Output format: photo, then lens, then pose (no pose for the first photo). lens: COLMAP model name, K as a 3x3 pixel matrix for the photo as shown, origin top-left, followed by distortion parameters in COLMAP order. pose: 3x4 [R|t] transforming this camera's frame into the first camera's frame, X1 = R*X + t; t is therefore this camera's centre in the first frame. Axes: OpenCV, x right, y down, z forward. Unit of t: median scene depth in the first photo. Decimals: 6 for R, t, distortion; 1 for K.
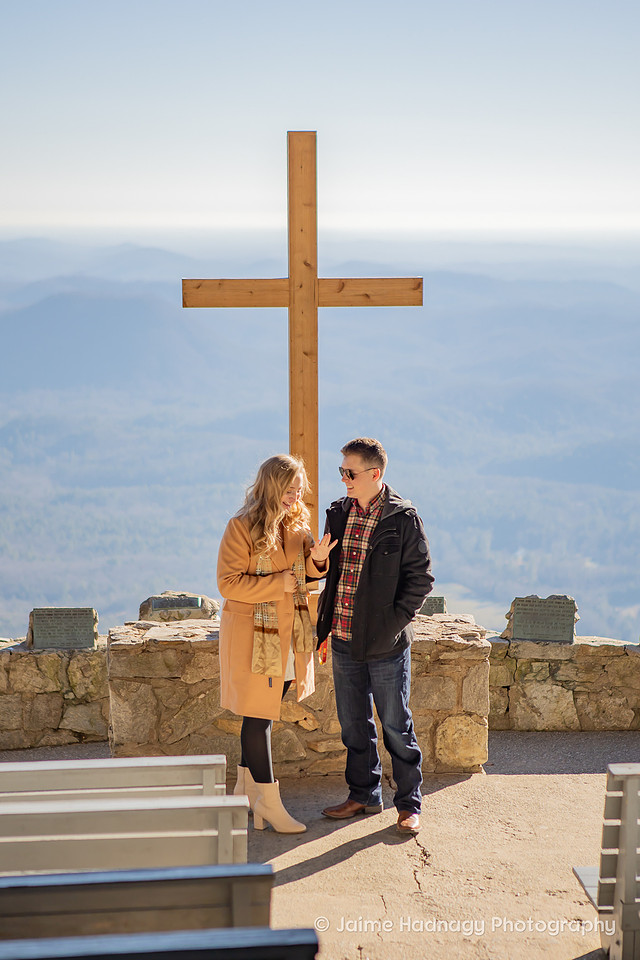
lens RADIAL K [[2123.5, 0, 357.0], [0, 2123.5, 508.4], [0, 0, 1]] dist [0.189703, 0.200258]
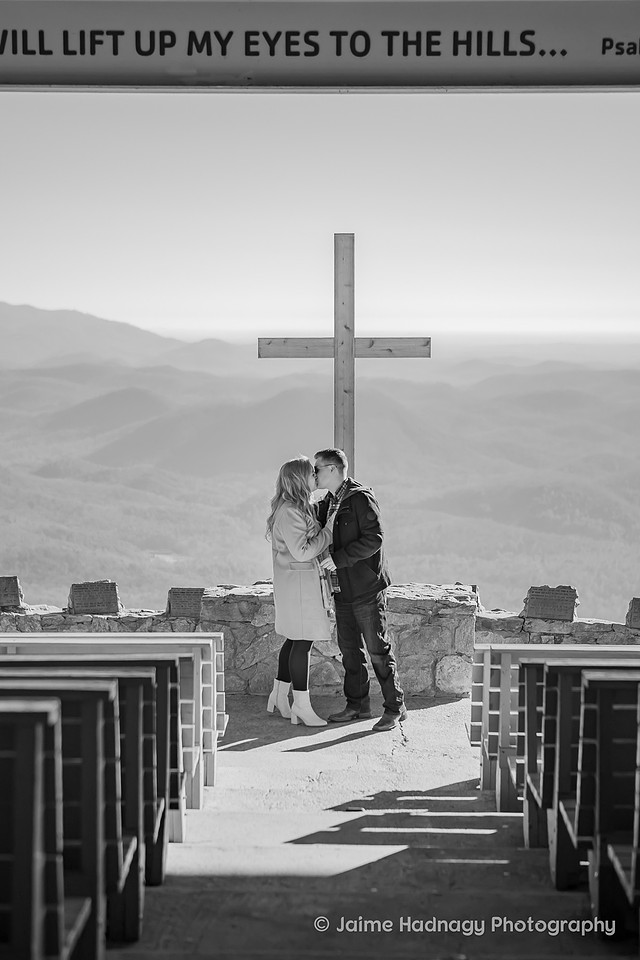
lens RADIAL K [[1876.2, 0, 326.0], [0, 1876.2, 493.2], [0, 0, 1]] dist [0.088975, 0.135531]
pose [[0.992501, 0.012816, -0.121561, 0.112970], [-0.018354, 0.998839, -0.044547, 0.048436], [0.120849, 0.046444, 0.991584, -0.215479]]
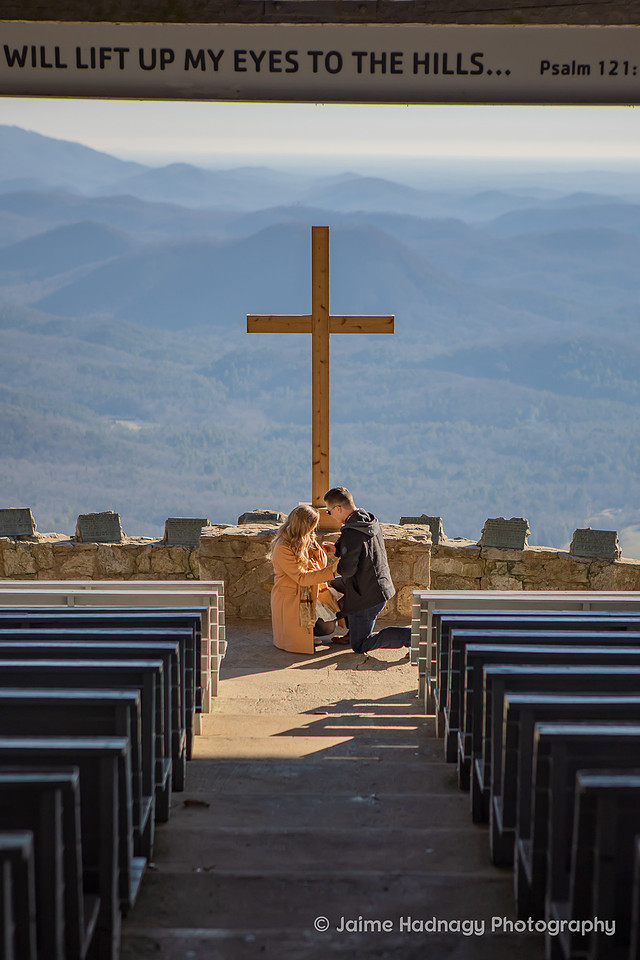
lens RADIAL K [[2203.3, 0, 387.6], [0, 2203.3, 556.1], [0, 0, 1]] dist [0.190011, 0.000241]
pose [[0.995817, 0.025138, -0.087839, 0.178430], [-0.020803, 0.998536, 0.049928, -0.009529], [0.088966, -0.047892, 0.994883, -0.686551]]
